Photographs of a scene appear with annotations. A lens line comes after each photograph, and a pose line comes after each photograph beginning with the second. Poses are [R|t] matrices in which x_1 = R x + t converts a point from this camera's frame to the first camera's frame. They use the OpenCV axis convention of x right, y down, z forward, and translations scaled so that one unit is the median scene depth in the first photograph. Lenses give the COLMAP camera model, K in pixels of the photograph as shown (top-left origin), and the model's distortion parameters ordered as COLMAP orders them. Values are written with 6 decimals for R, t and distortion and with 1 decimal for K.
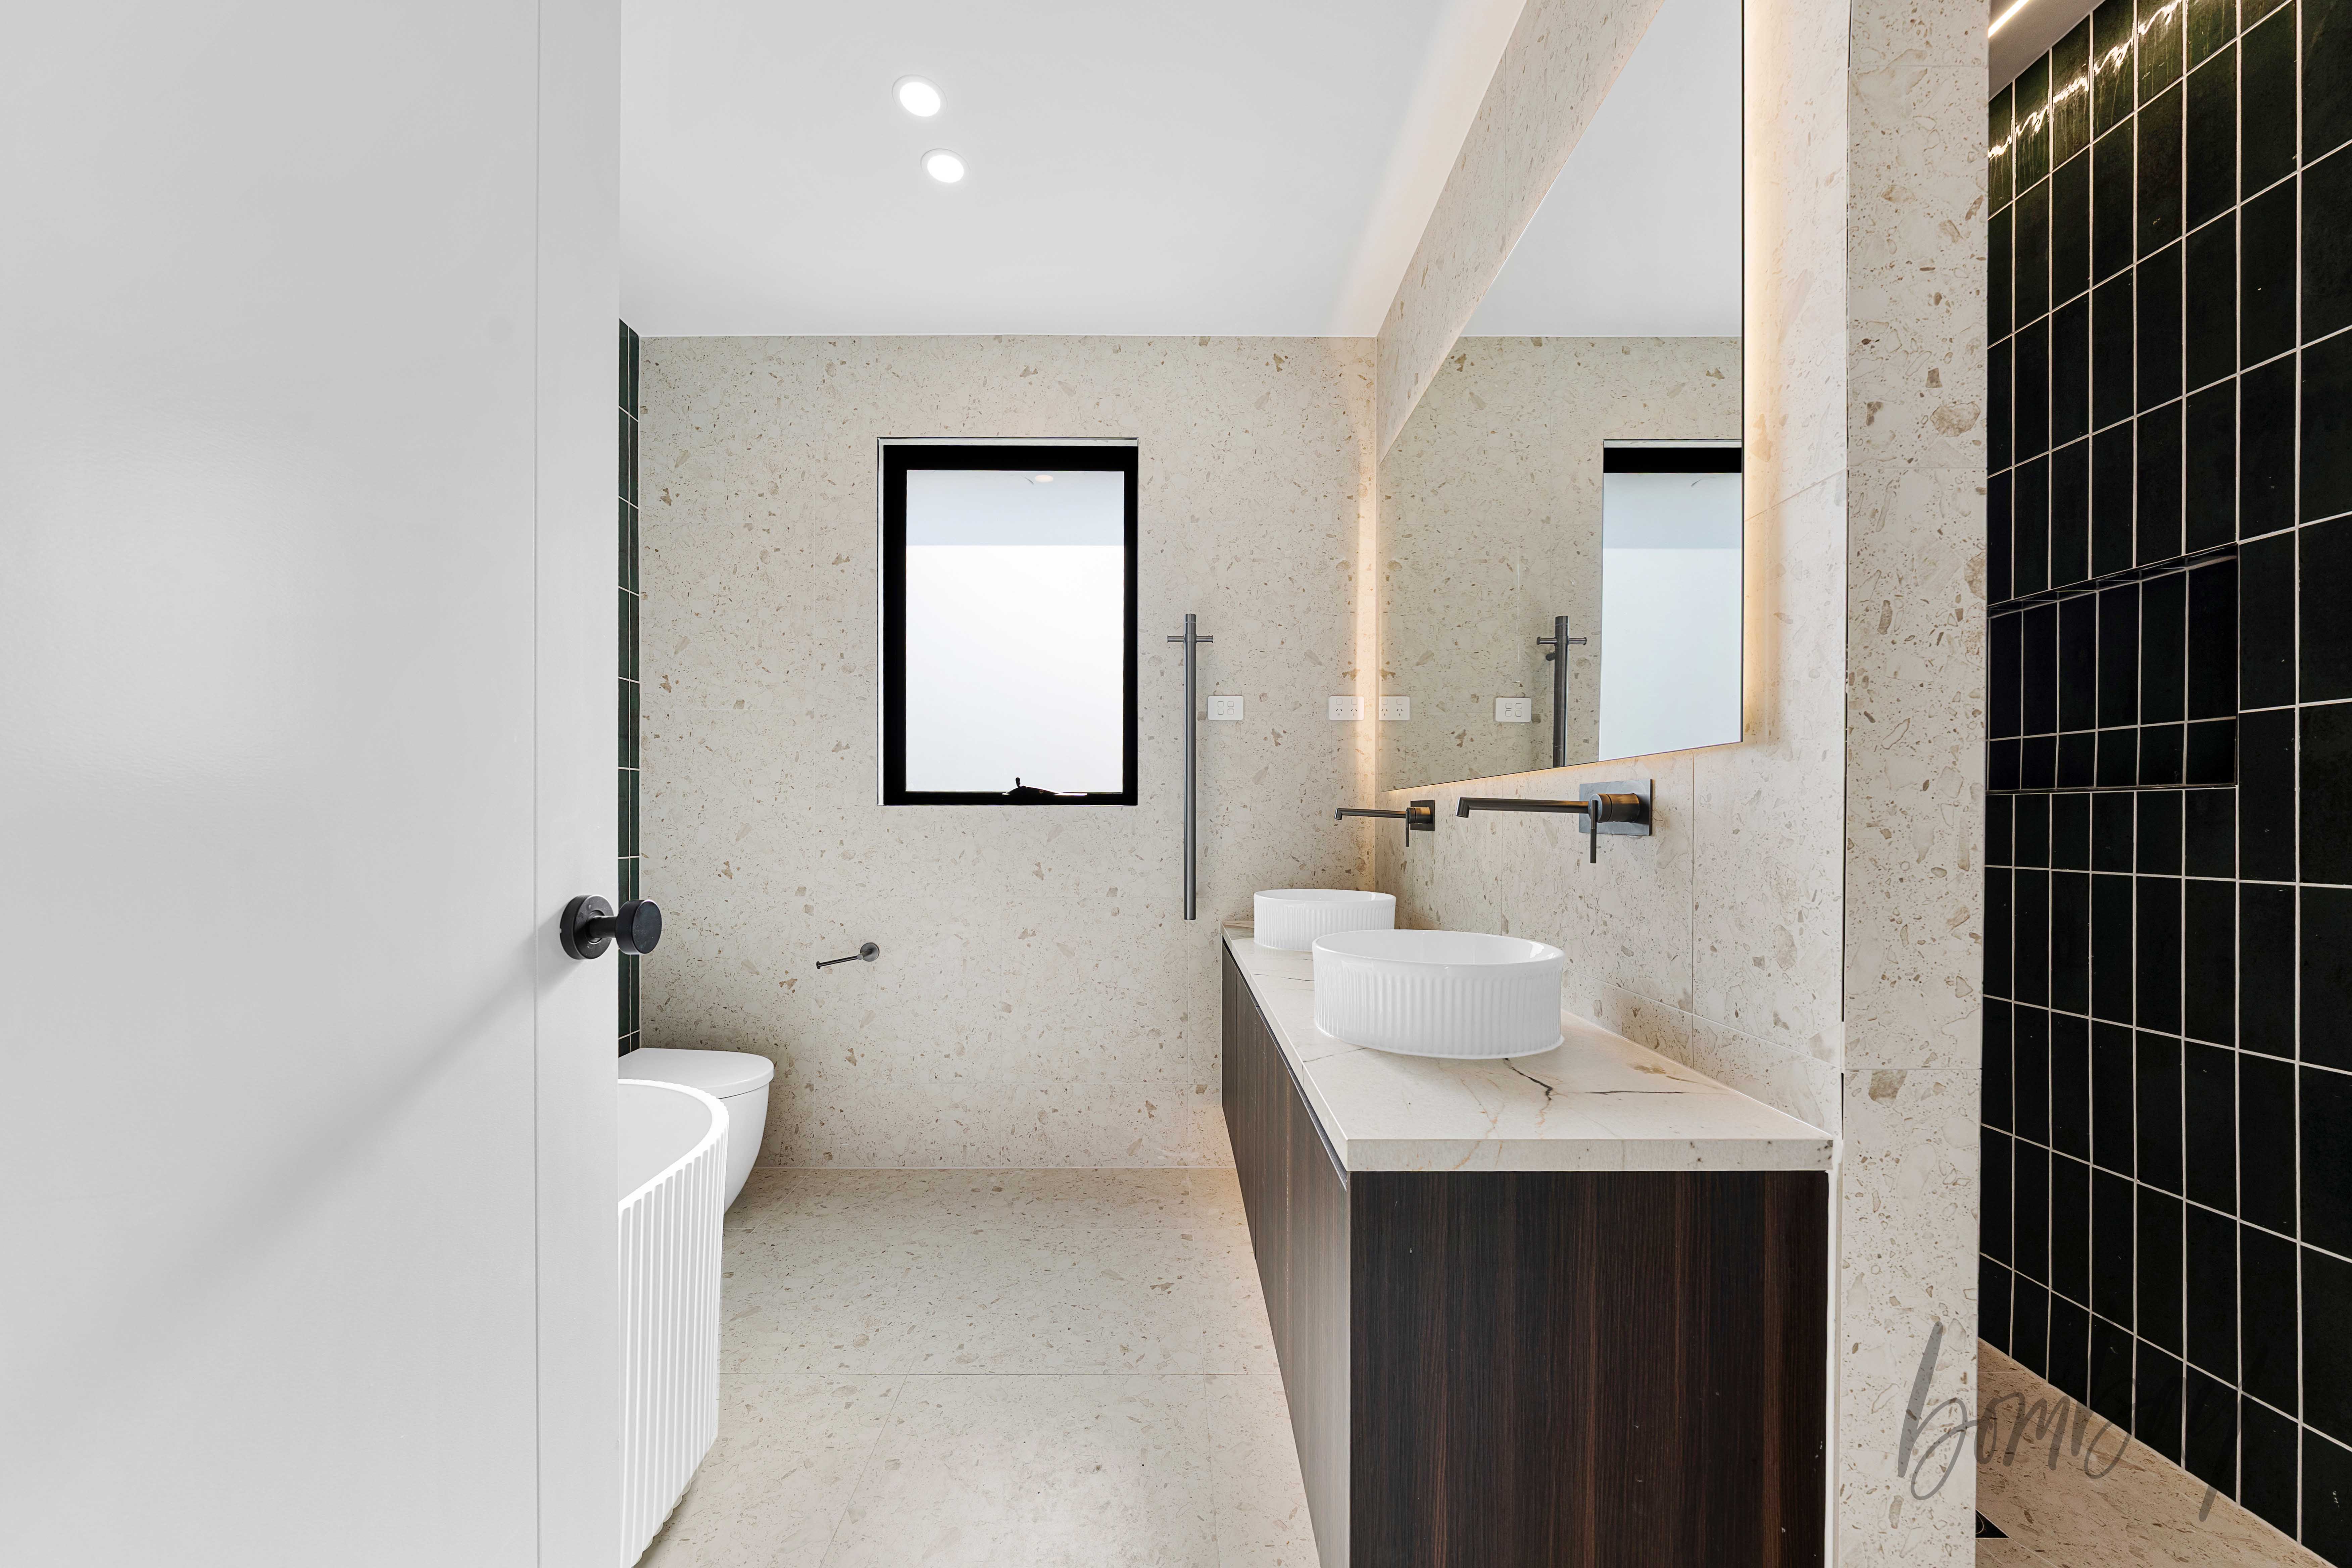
lens RADIAL K [[822.7, 0, 1170.6], [0, 822.7, 824.6], [0, 0, 1]] dist [-0.002584, -0.000299]
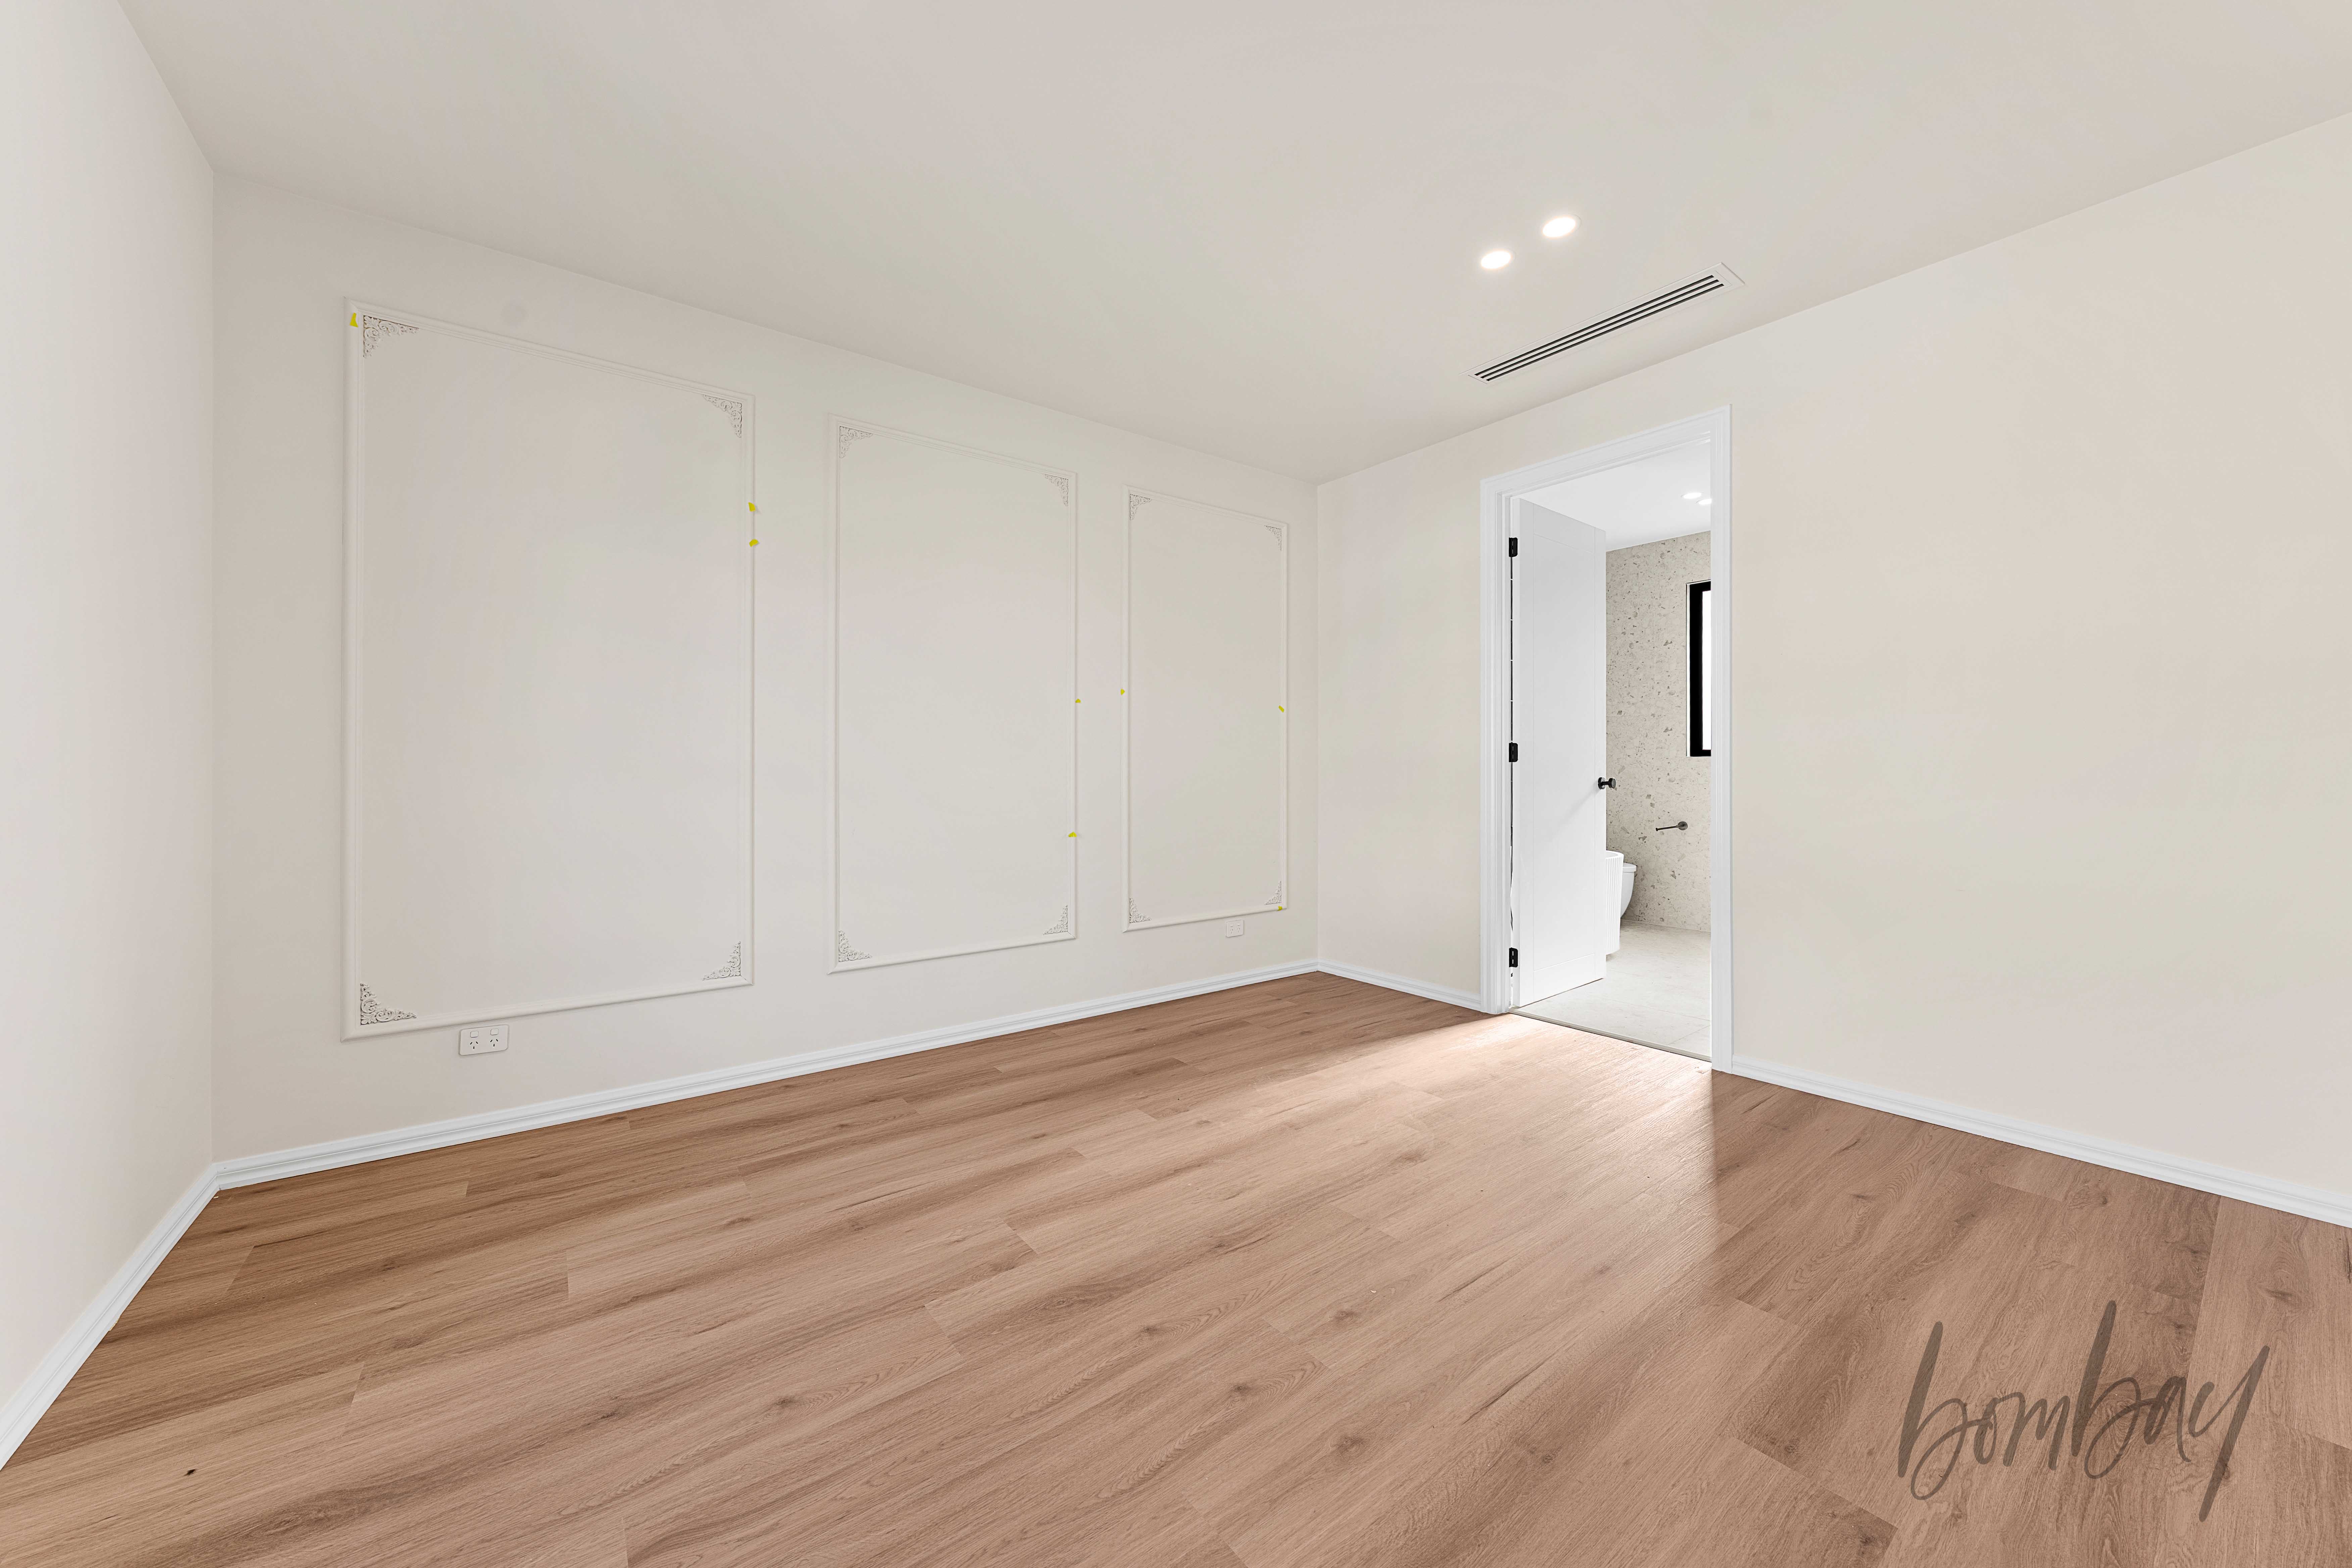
lens RADIAL K [[822.7, 0, 1176.0], [0, 822.7, 783.7], [0, 0, 1]] dist [-0.002584, -0.000299]
pose [[0.585537, 0.001641, -0.810644, 0.590009], [0.002515, 0.999989, 0.003841, 0.034696], [0.810642, -0.004288, 0.585527, -1.306809]]
